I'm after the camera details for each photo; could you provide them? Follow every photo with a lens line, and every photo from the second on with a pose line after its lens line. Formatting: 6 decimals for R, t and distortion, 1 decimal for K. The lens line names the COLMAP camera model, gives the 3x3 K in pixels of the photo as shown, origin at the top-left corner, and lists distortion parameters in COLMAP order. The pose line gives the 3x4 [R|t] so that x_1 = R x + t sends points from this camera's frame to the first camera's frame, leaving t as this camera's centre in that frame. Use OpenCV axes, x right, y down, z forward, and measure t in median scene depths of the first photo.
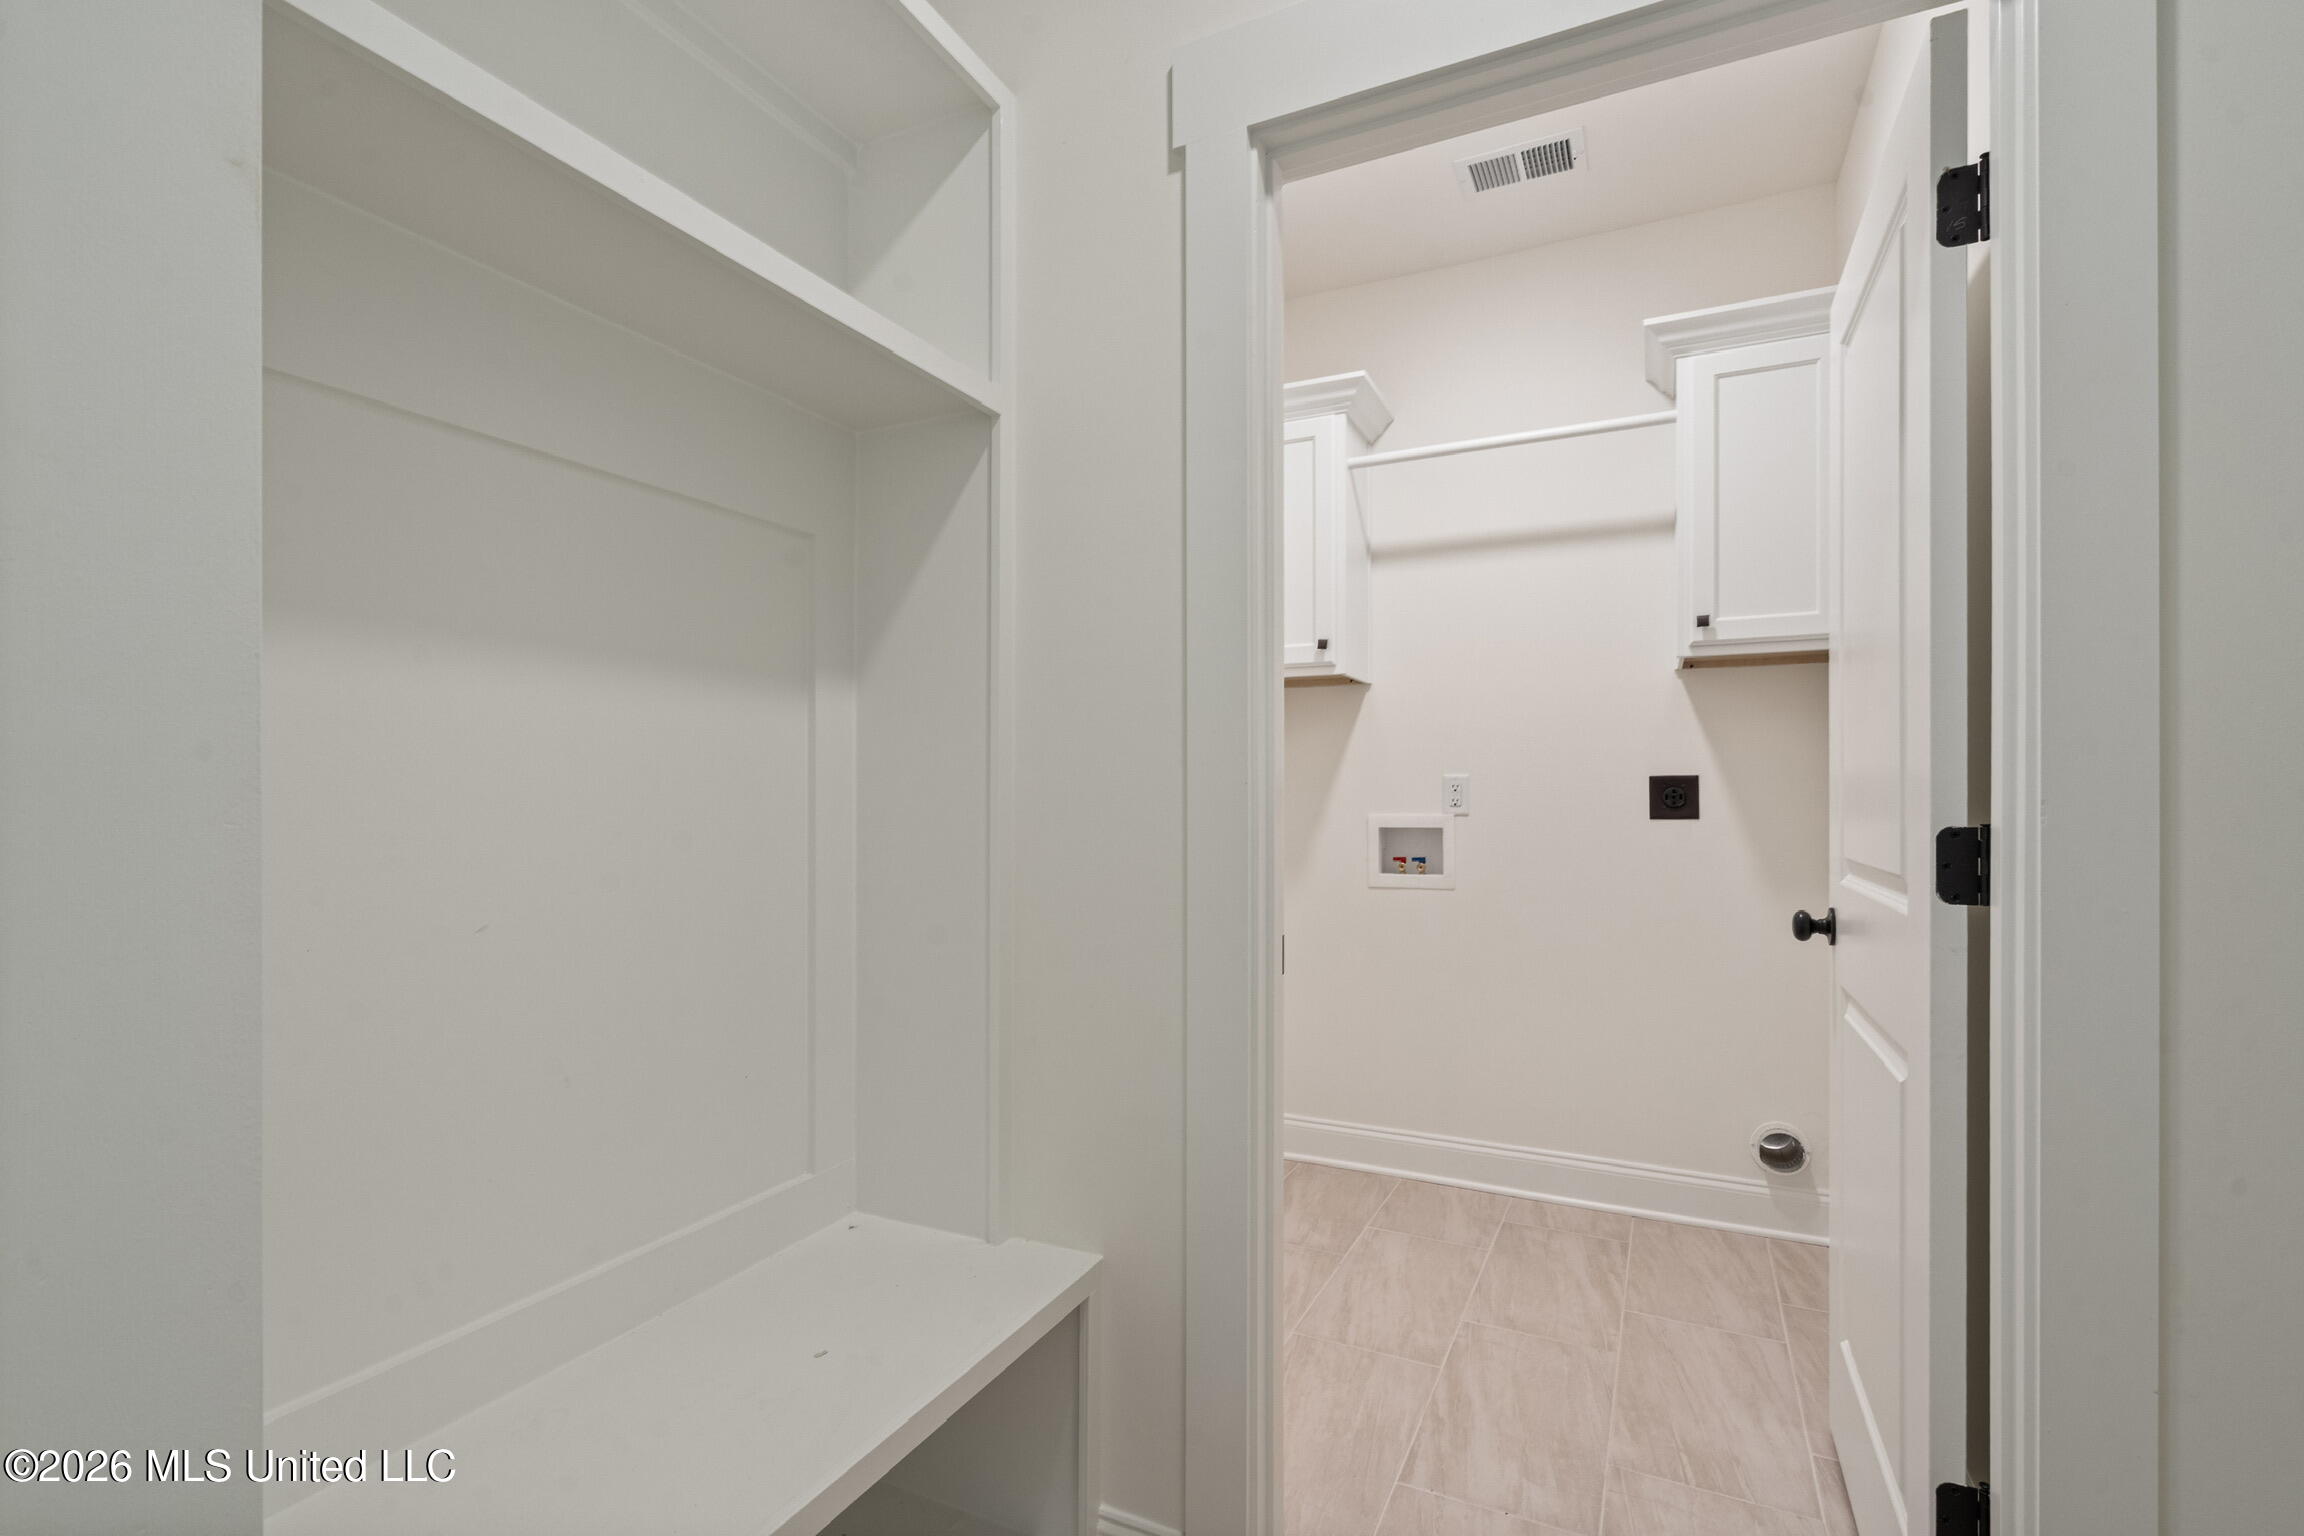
lens RADIAL K [[1047.2, 0, 1150.3], [0, 1047.2, 783.5], [0, 0, 1]] dist [-0.005227, 0.001666]
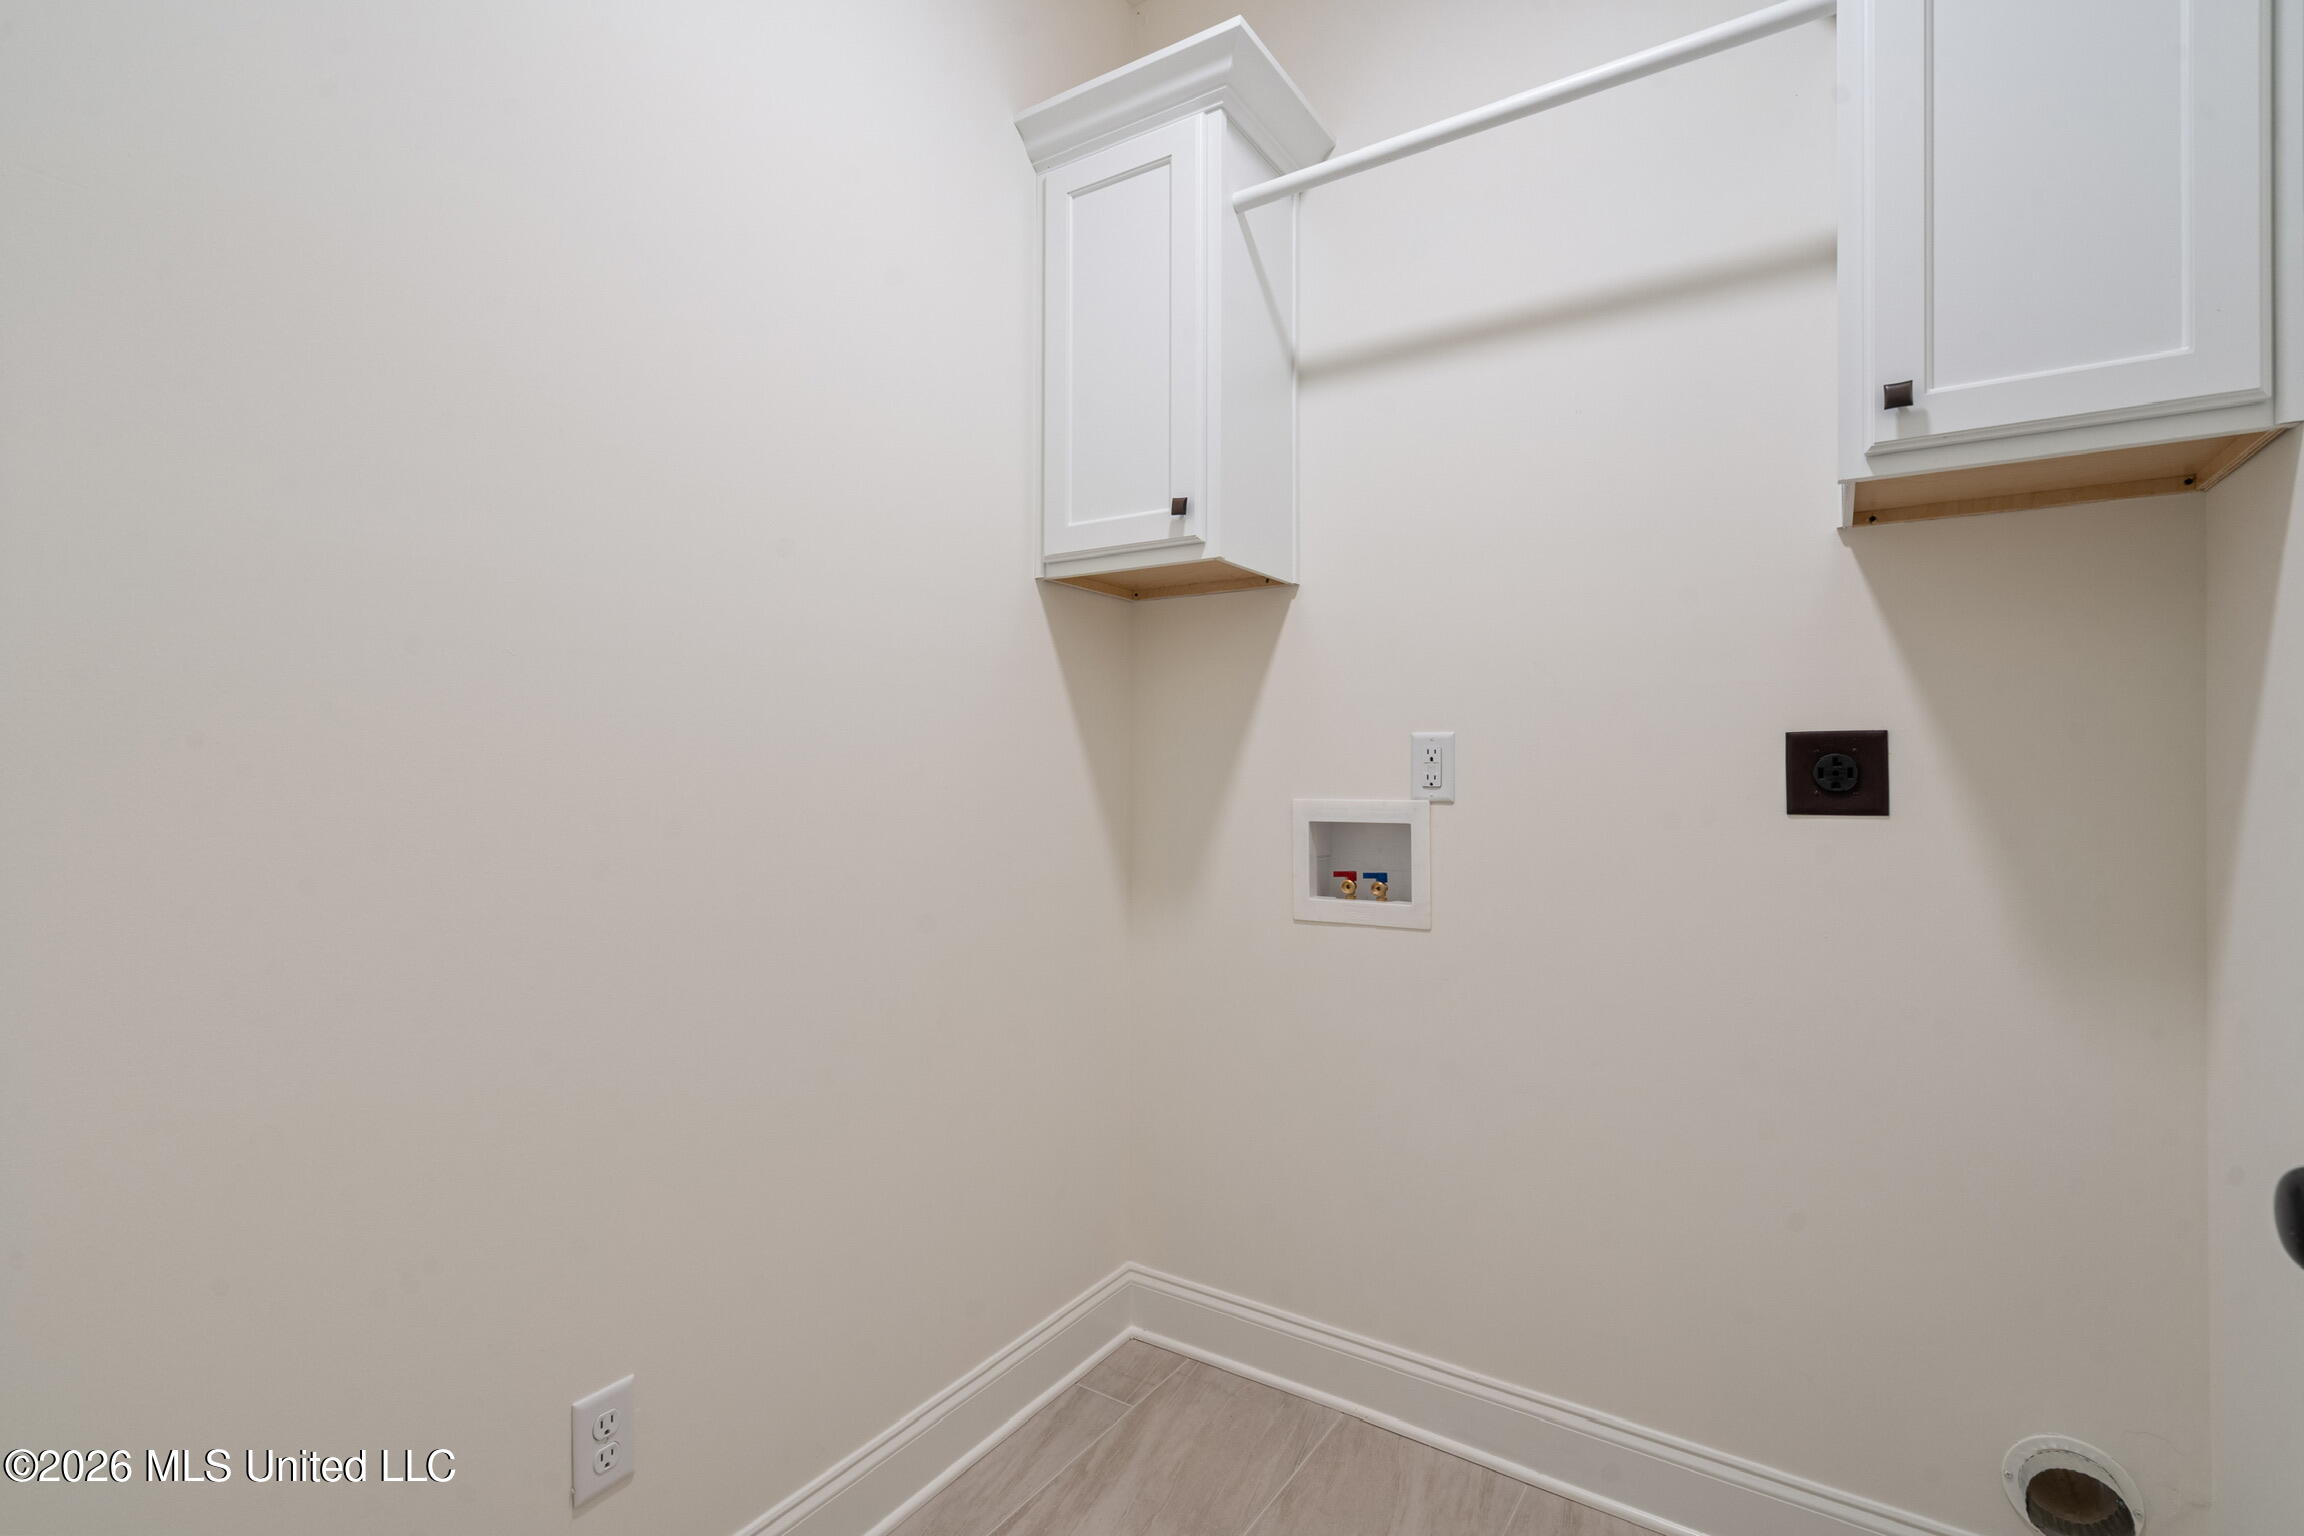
lens RADIAL K [[1047.2, 0, 1134.3], [0, 1047.2, 751.7], [0, 0, 1]] dist [-0.005227, 0.001666]
pose [[0.990392, 0.001225, -0.138281, 0.218944], [-0.002142, 0.999977, -0.006477, 0.006449], [0.138270, 0.006711, 0.990372, 0.421178]]
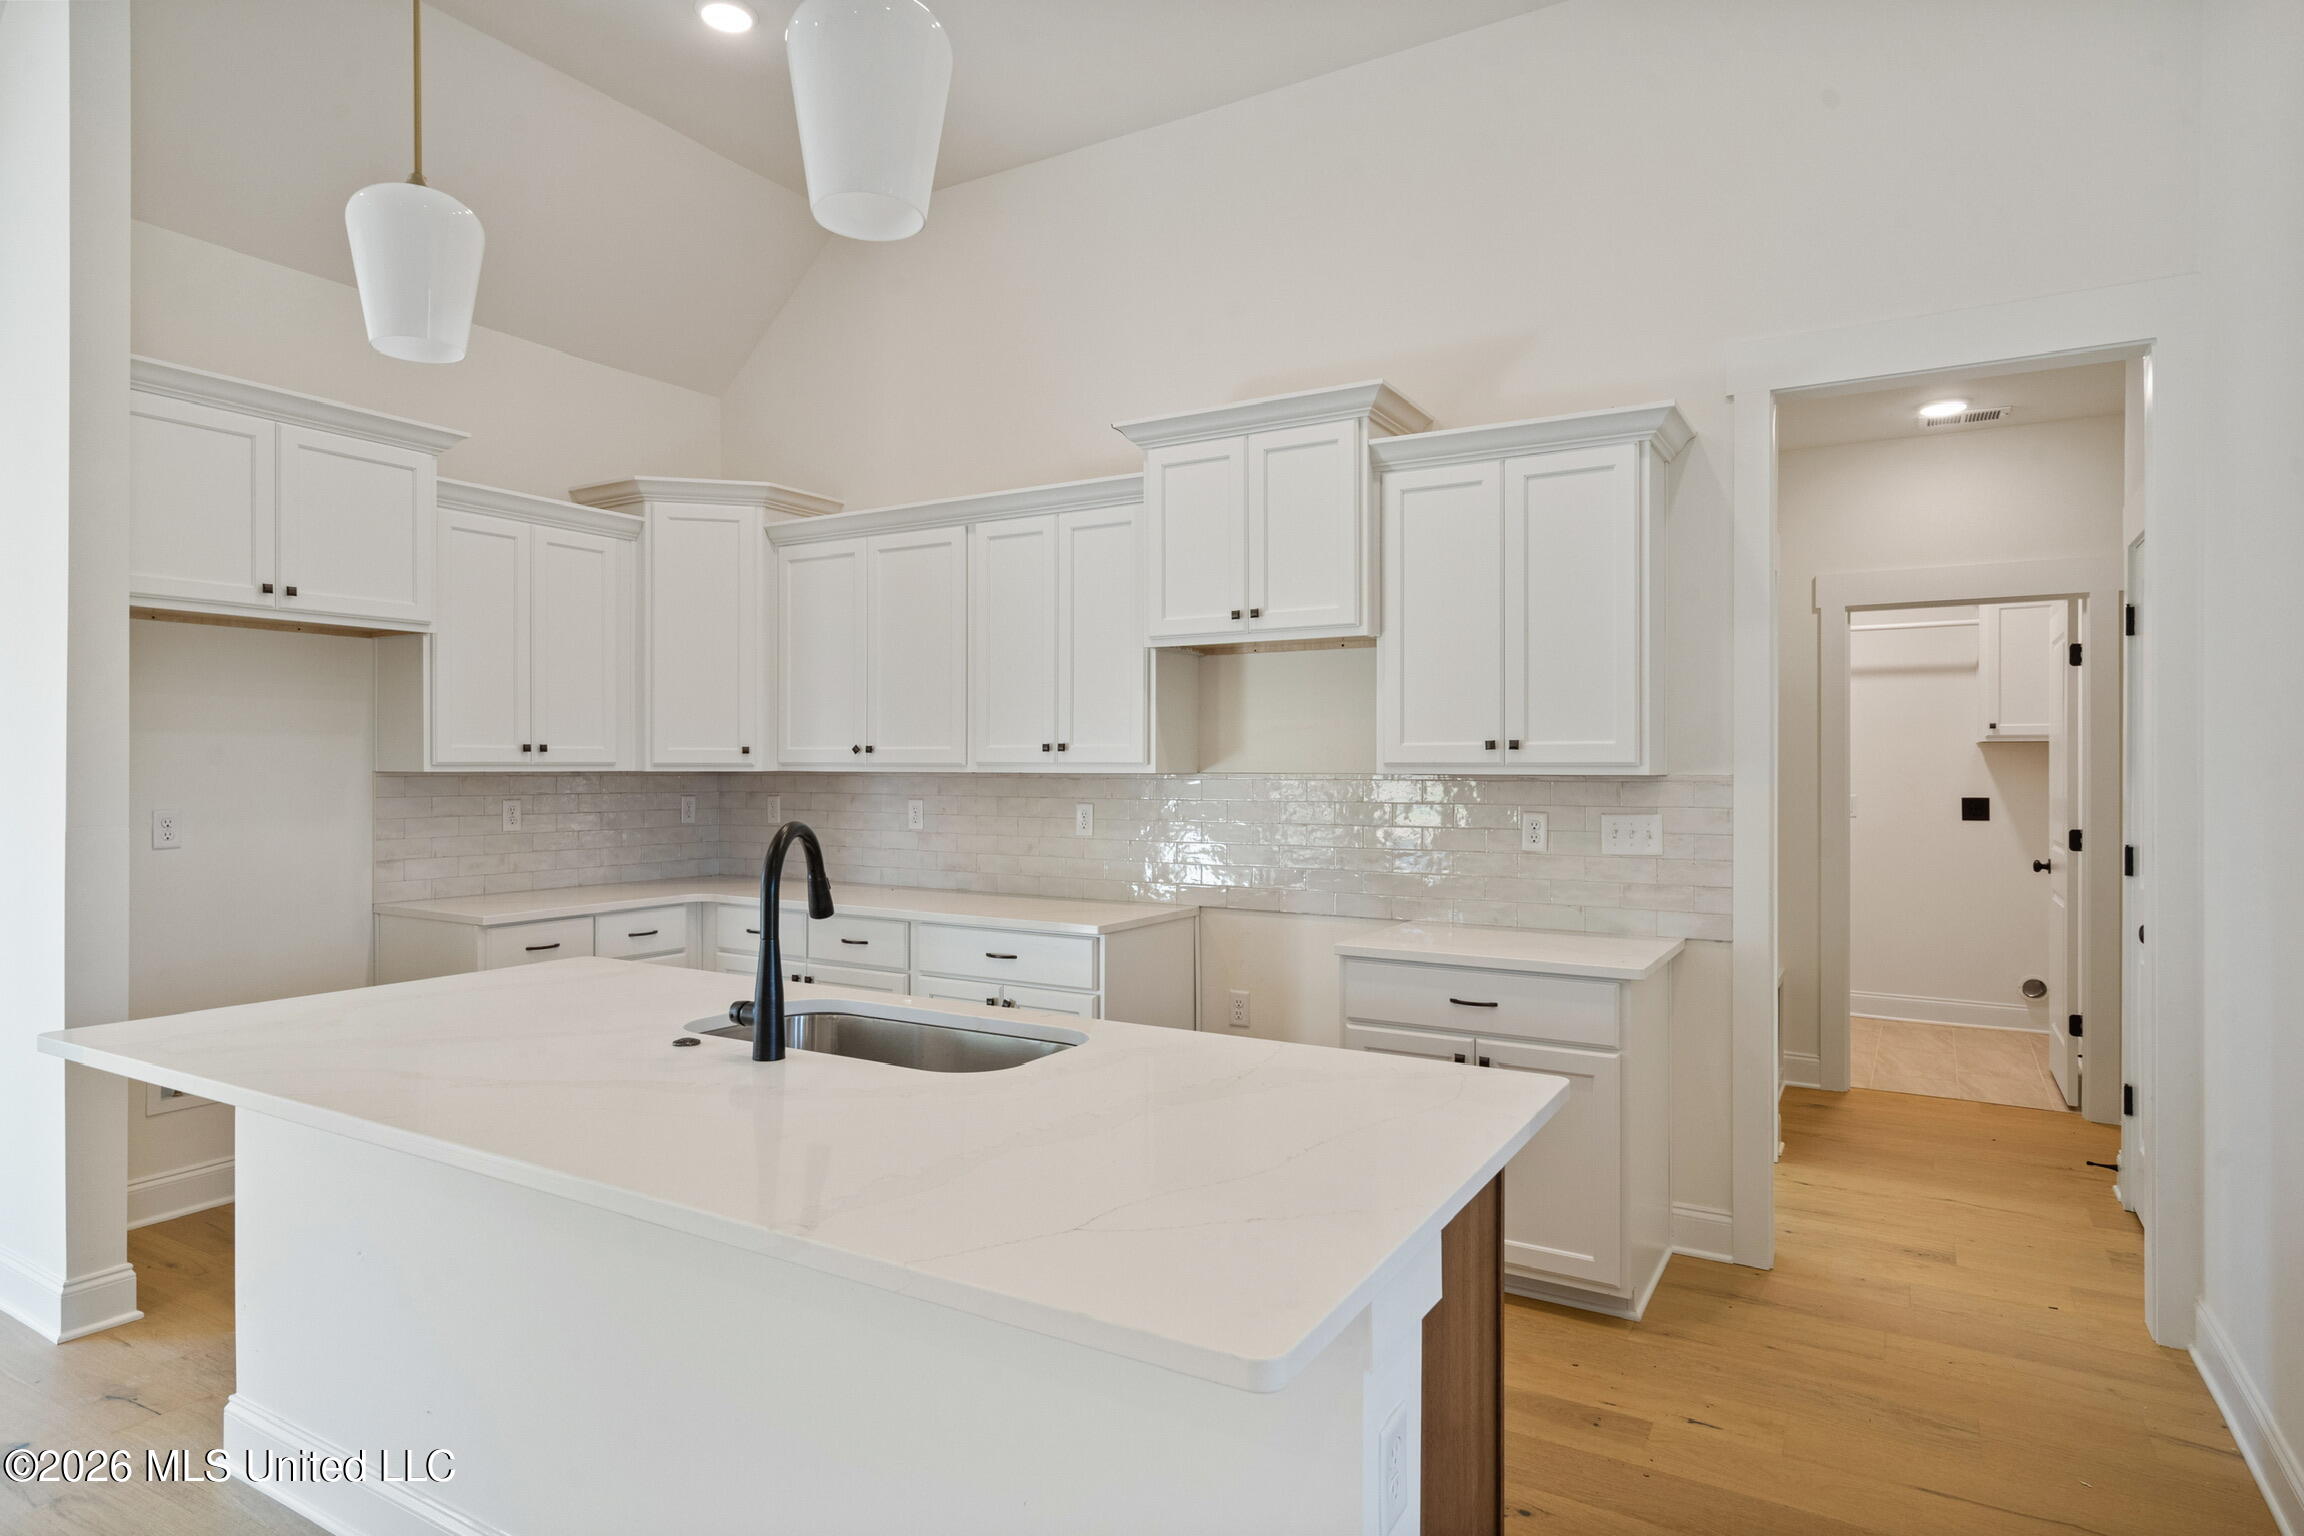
lens RADIAL K [[1260.1, 0, 1146.3], [0, 1260.1, 776.1], [0, 0, 1]] dist [-0.000838, 0.000664]
pose [[0.995276, -0.000132, -0.097089, -0.768583], [0.000984, 0.999961, 0.008731, -0.067725], [0.097084, -0.008785, 0.995237, -1.409490]]
